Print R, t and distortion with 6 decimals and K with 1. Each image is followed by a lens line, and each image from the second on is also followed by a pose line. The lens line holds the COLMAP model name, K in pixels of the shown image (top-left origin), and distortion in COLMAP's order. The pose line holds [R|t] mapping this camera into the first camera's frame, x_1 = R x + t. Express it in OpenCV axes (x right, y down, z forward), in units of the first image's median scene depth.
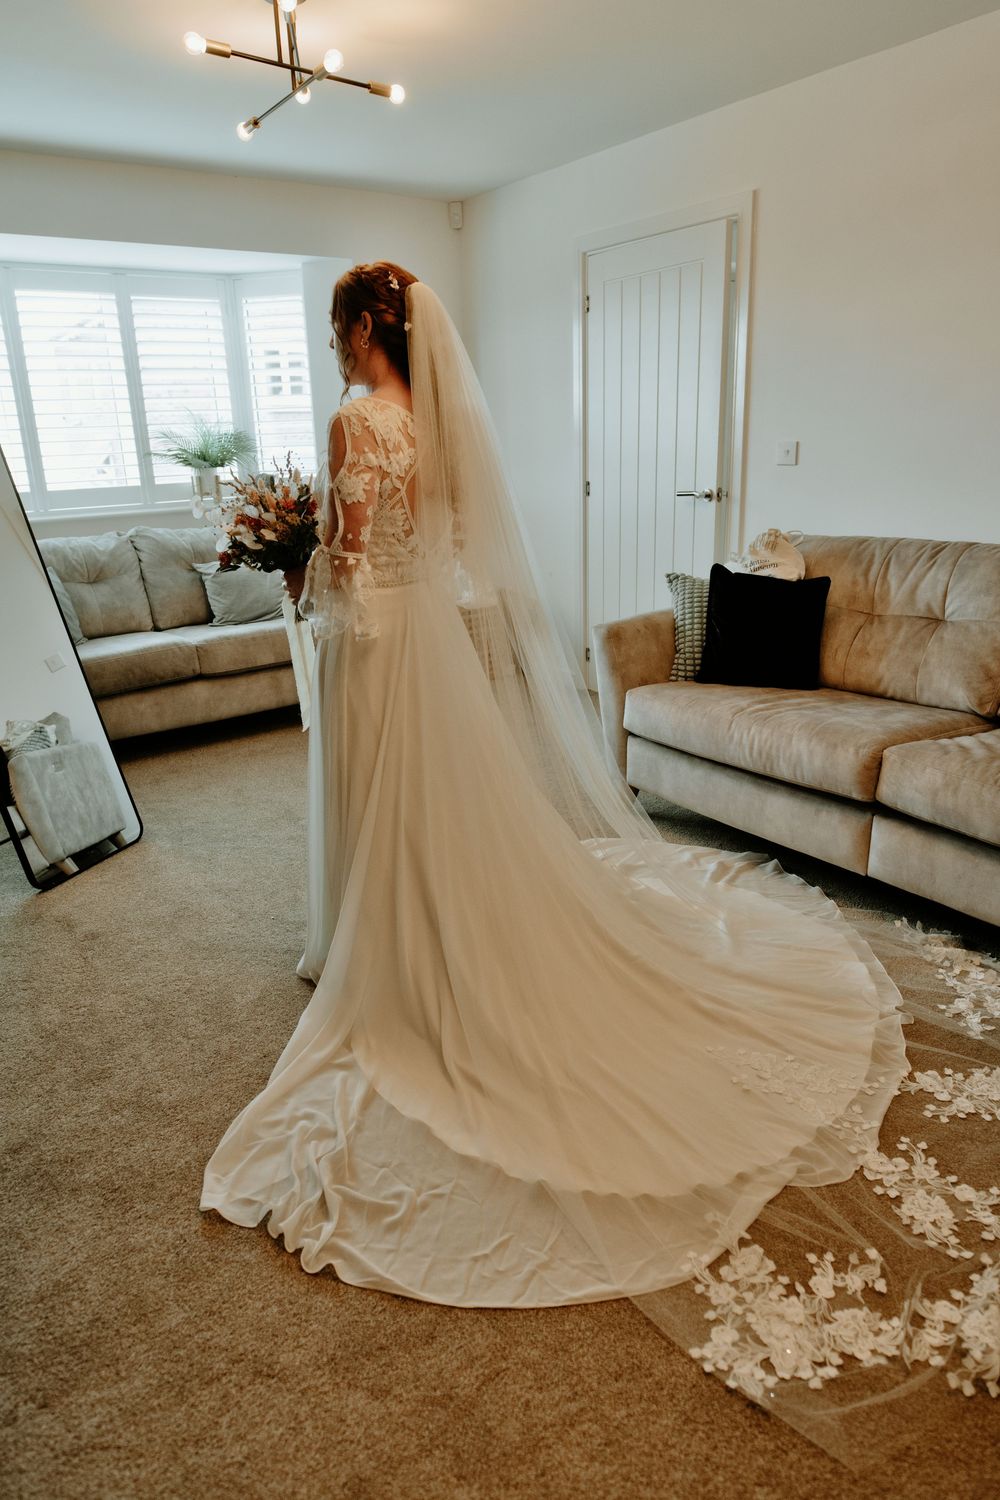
lens RADIAL K [[943.1, 0, 507.6], [0, 943.1, 757.8], [0, 0, 1]] dist [-0.025366, -0.001430]
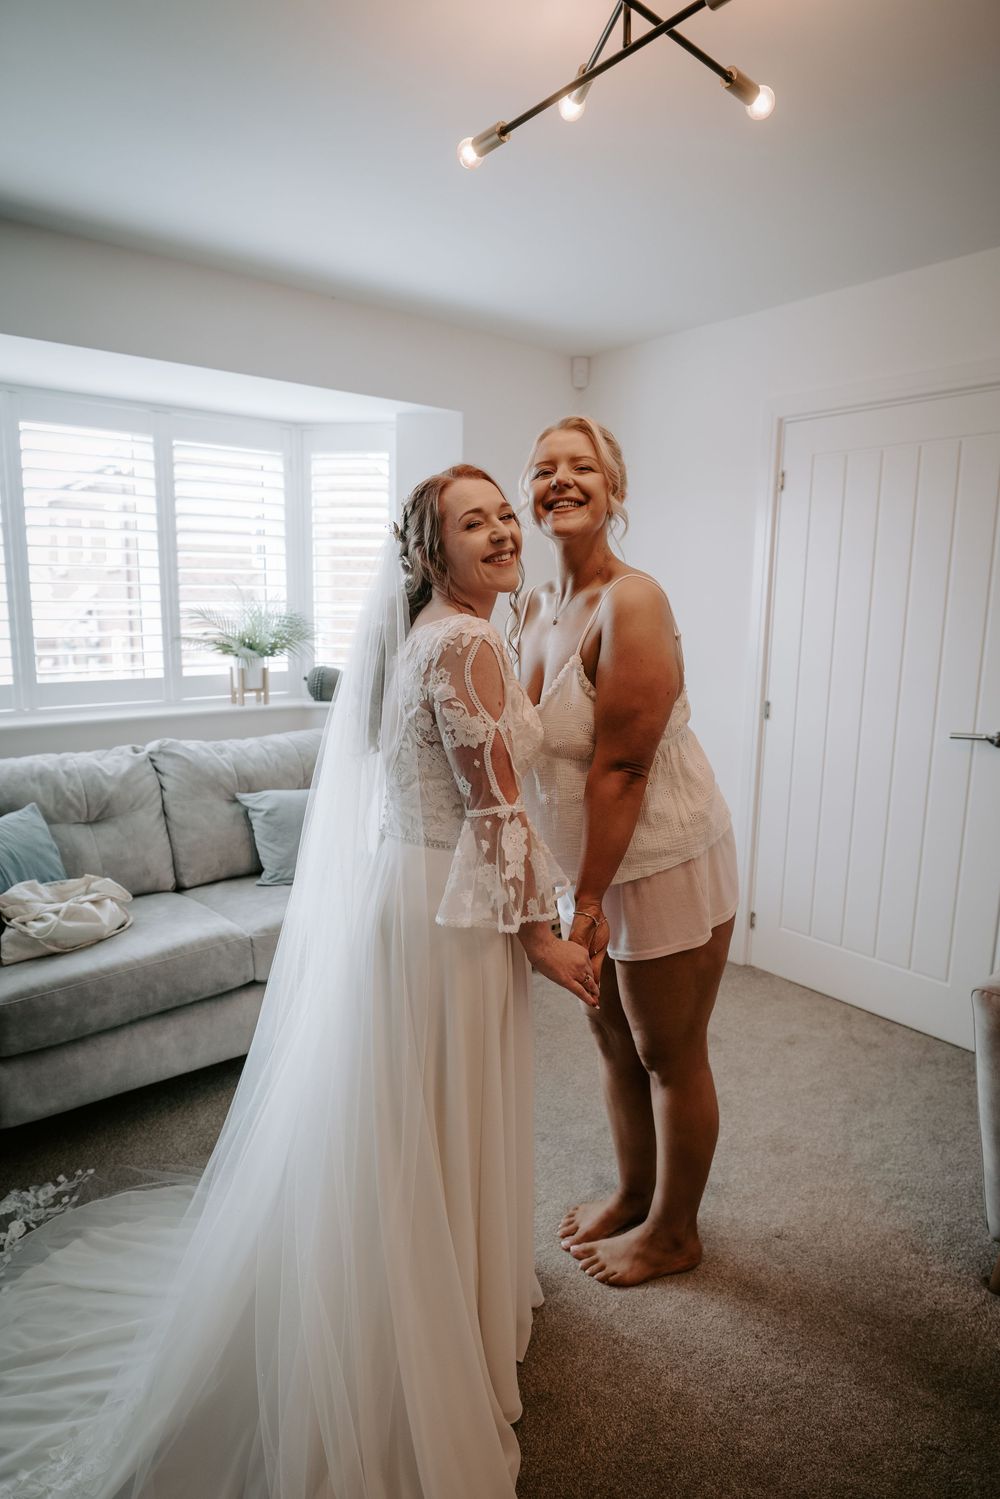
lens RADIAL K [[868.6, 0, 499.8], [0, 868.6, 757.2], [0, 0, 1]] dist [-0.026117, -0.001367]
pose [[0.997472, 0.032318, 0.063284, -0.176873], [-0.022444, 0.988289, -0.150936, -0.138613], [-0.067420, 0.149135, 0.986516, 0.328295]]
